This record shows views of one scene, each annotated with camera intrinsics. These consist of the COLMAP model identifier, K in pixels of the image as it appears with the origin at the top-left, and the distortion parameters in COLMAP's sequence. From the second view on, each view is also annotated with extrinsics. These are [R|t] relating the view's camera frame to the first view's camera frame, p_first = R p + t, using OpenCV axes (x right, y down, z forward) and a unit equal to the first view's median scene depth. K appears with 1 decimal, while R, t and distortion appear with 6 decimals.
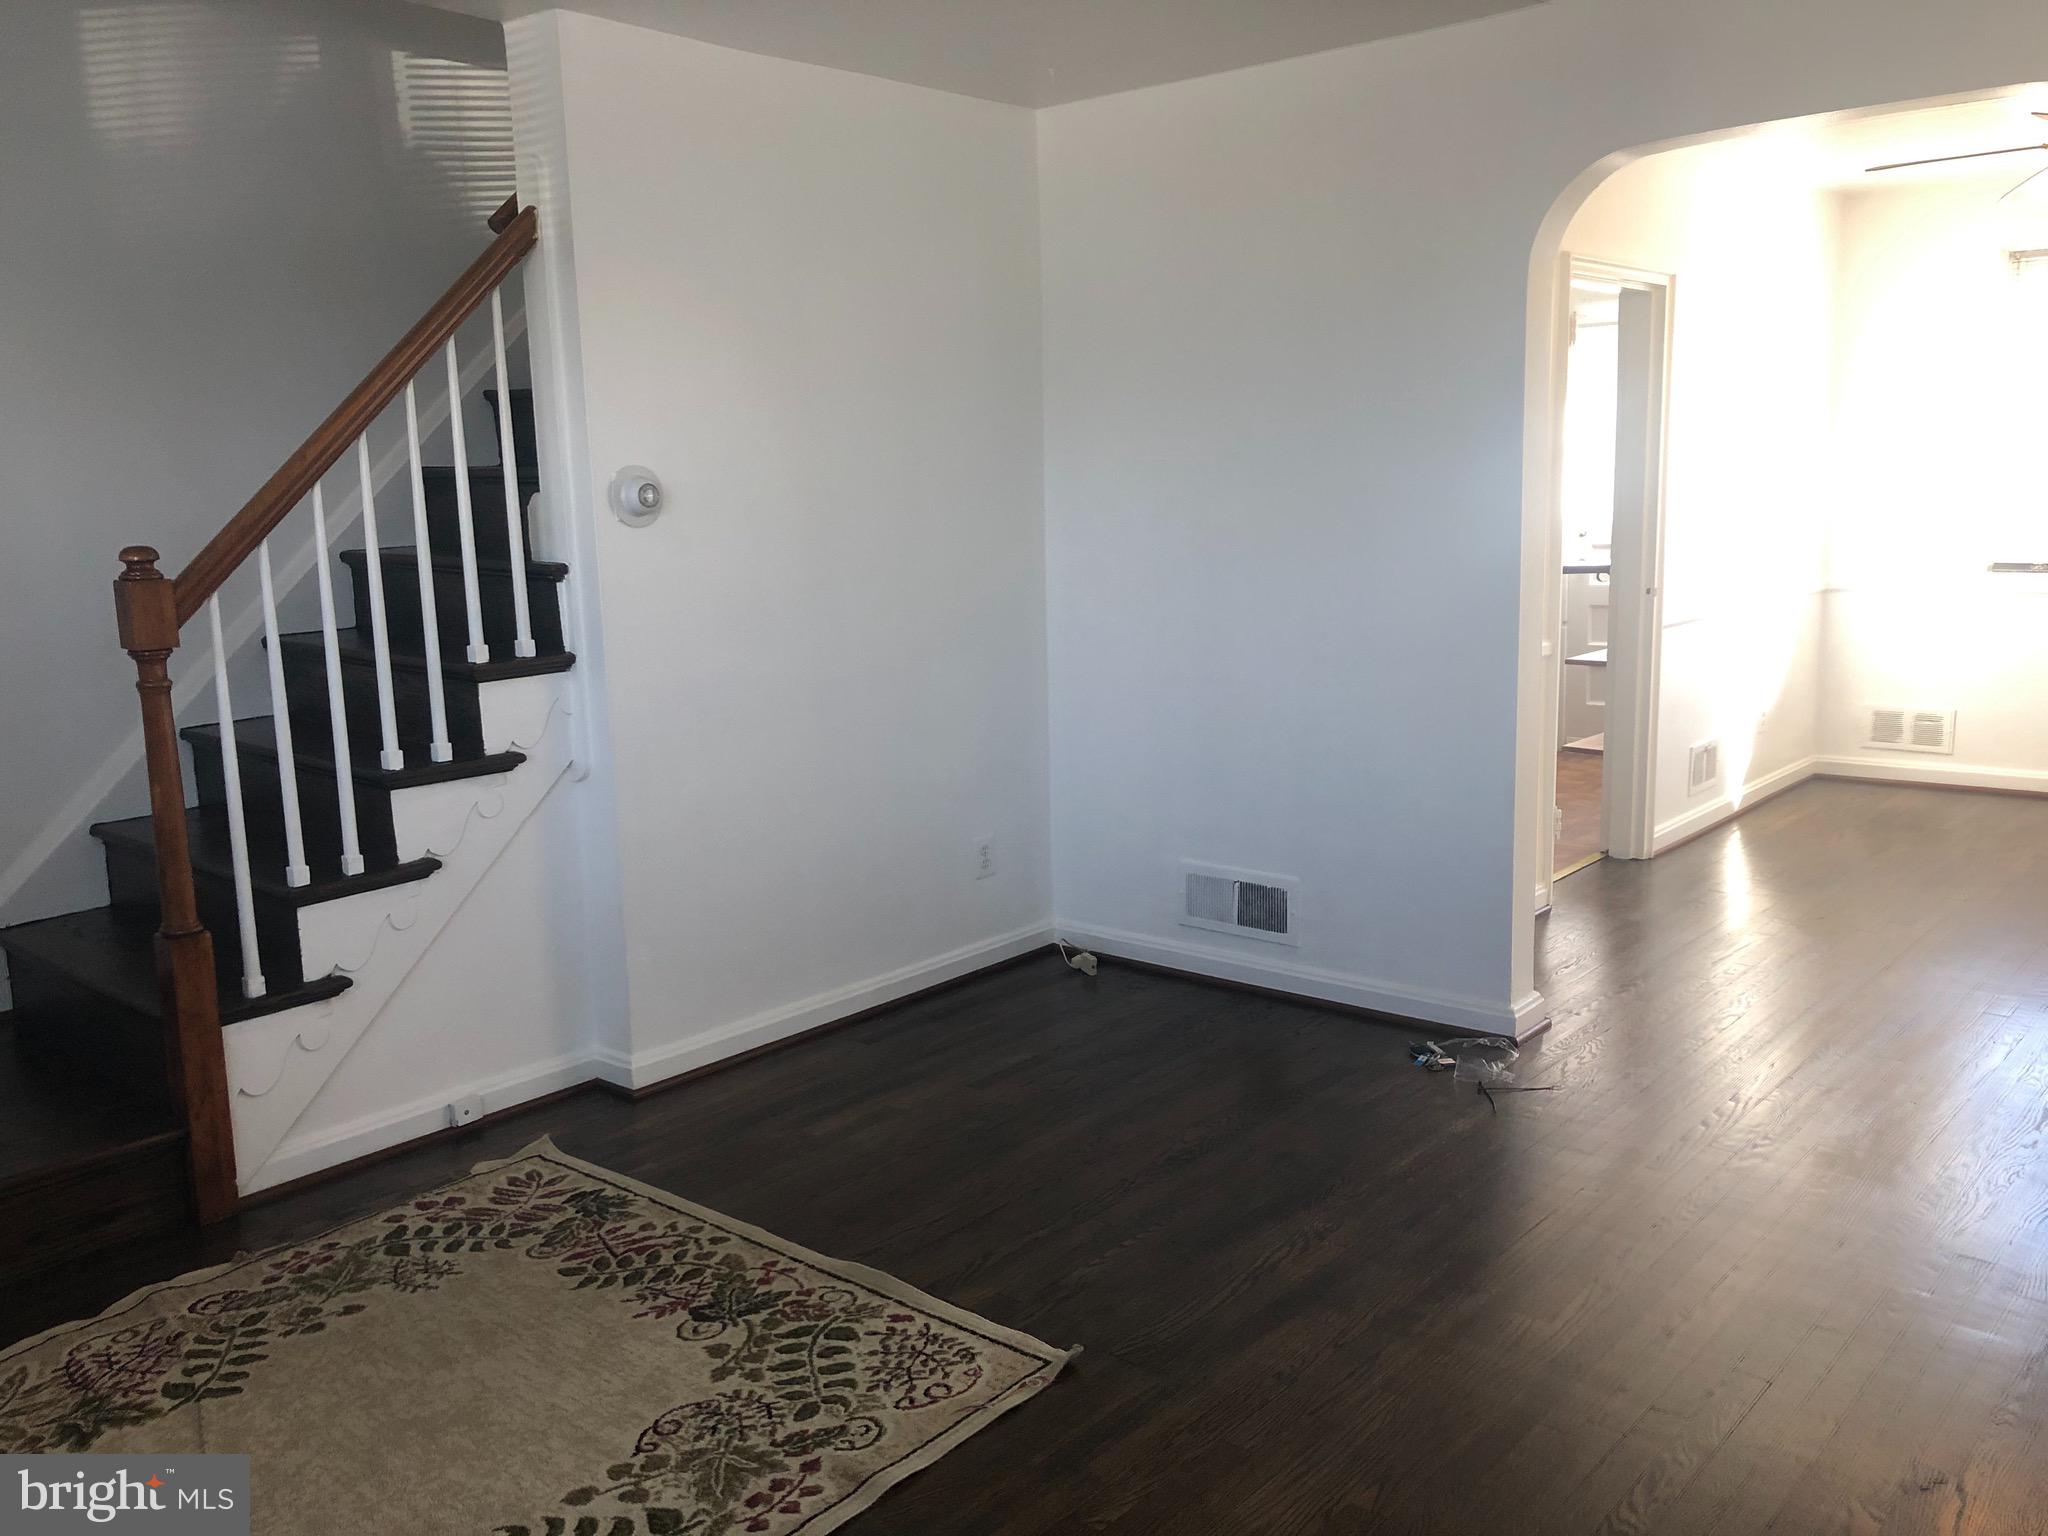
lens RADIAL K [[1675.0, 0, 1025.7], [0, 1675.0, 765.6], [0, 0, 1]] dist [0.040171, -0.005334]
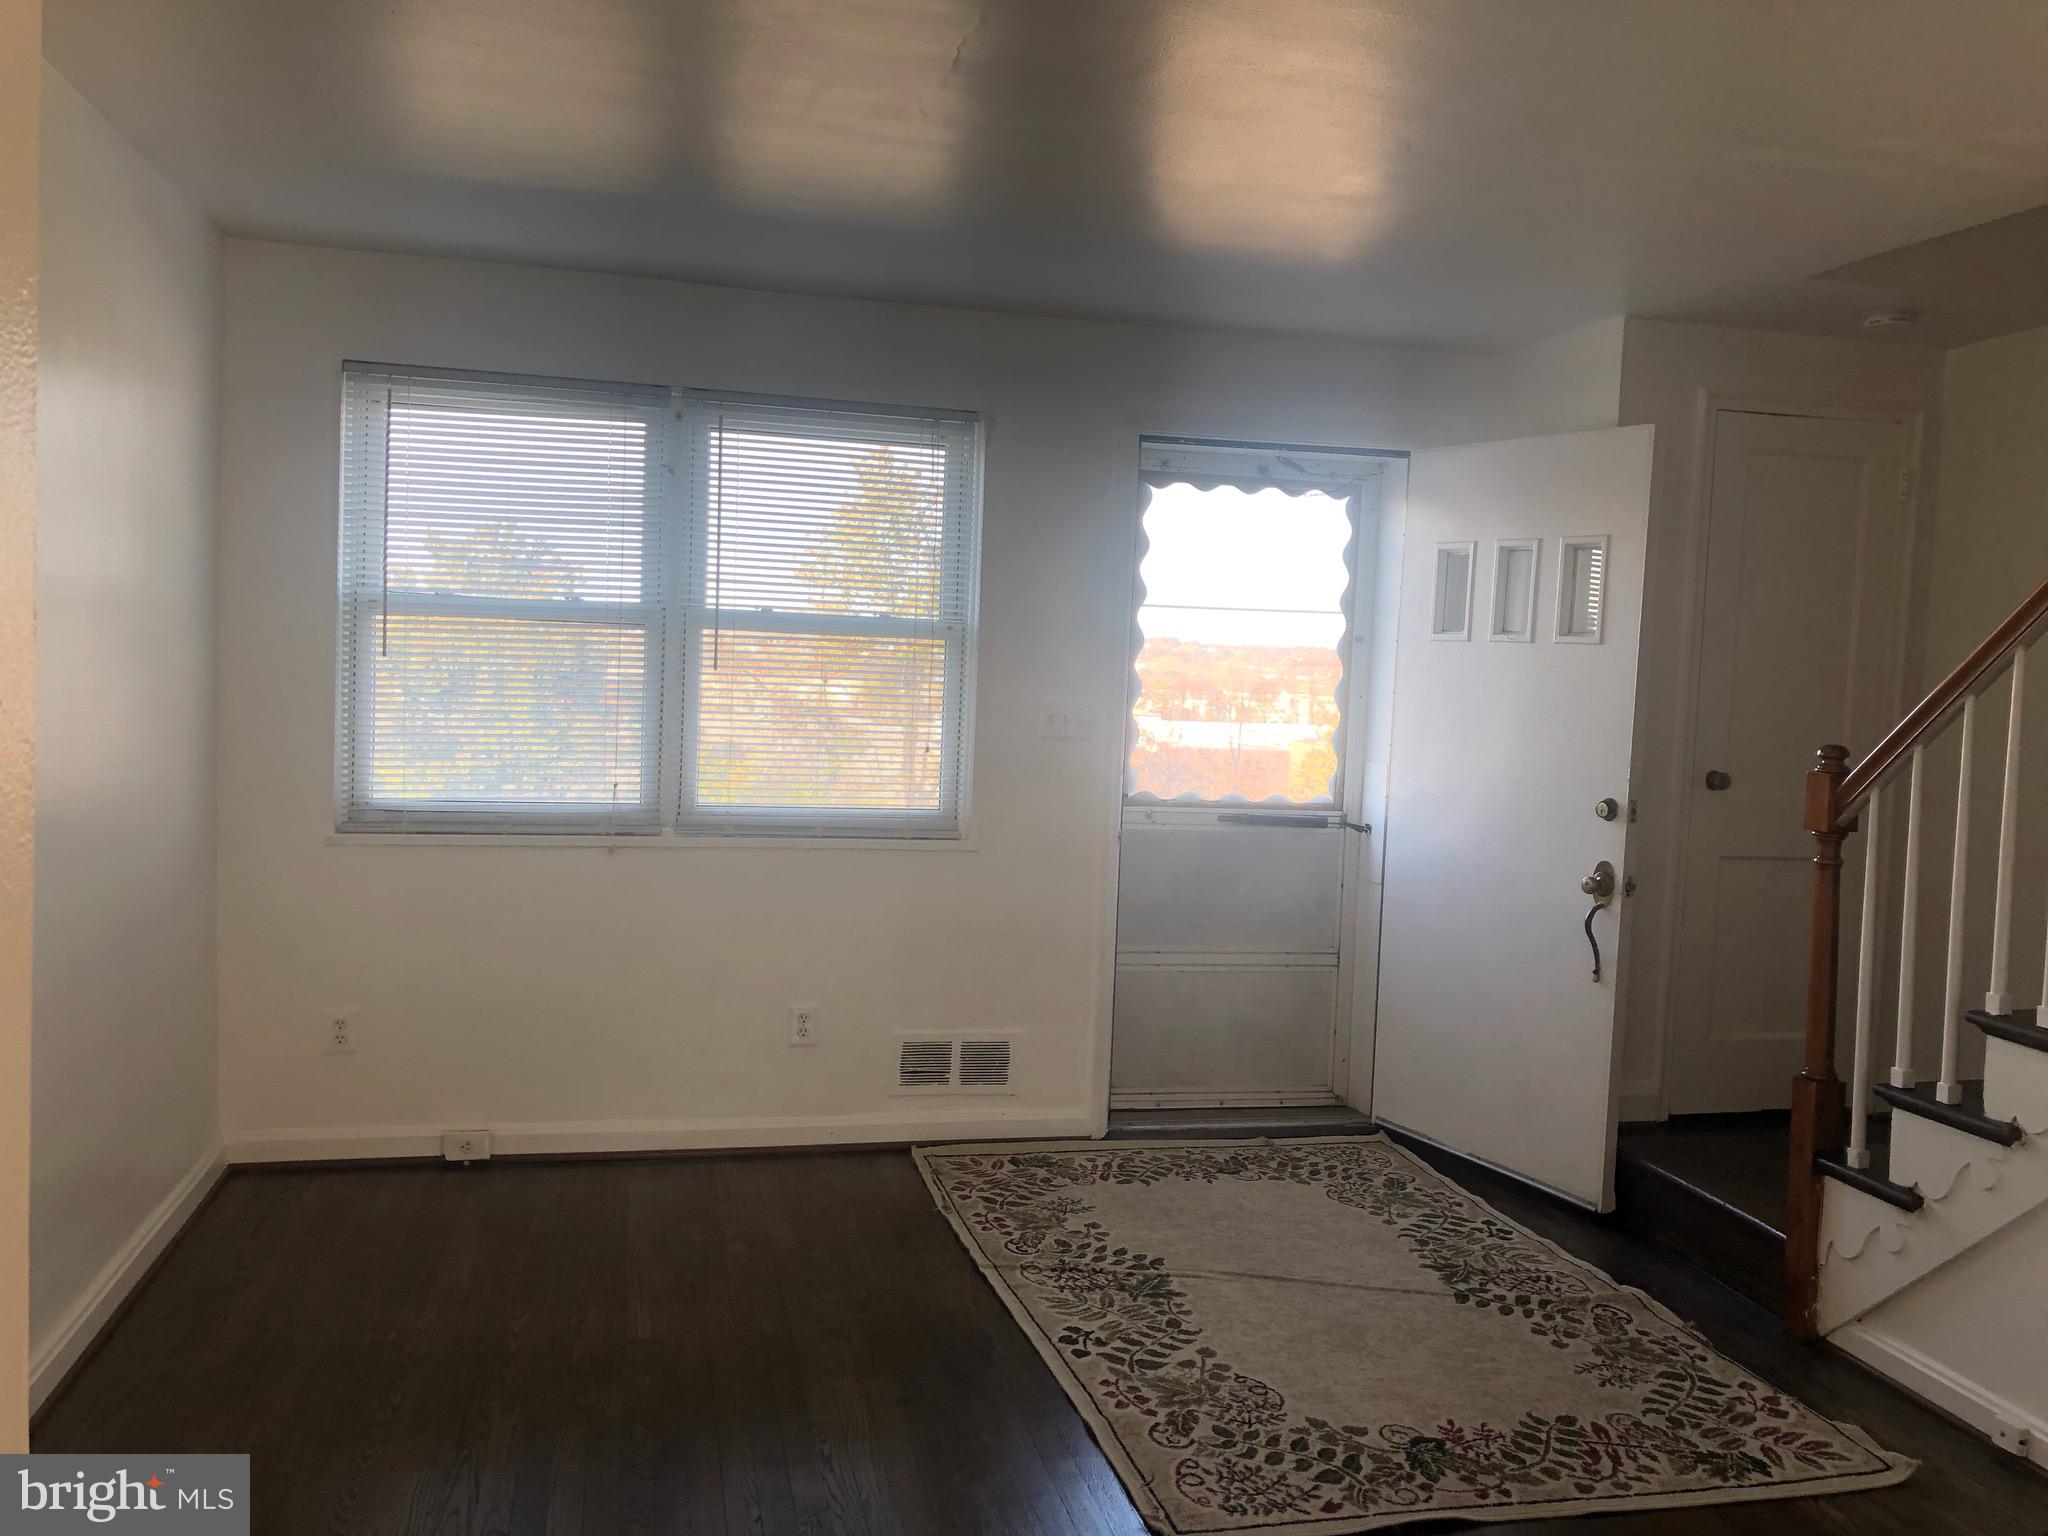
lens RADIAL K [[1675.0, 0, 1025.7], [0, 1675.0, 765.6], [0, 0, 1]] dist [0.040171, -0.005334]
pose [[-0.580161, 0.059492, -0.812327, 0.778280], [-0.165123, 0.968029, 0.188825, -0.248582], [0.797589, 0.243682, -0.551789, 1.219854]]
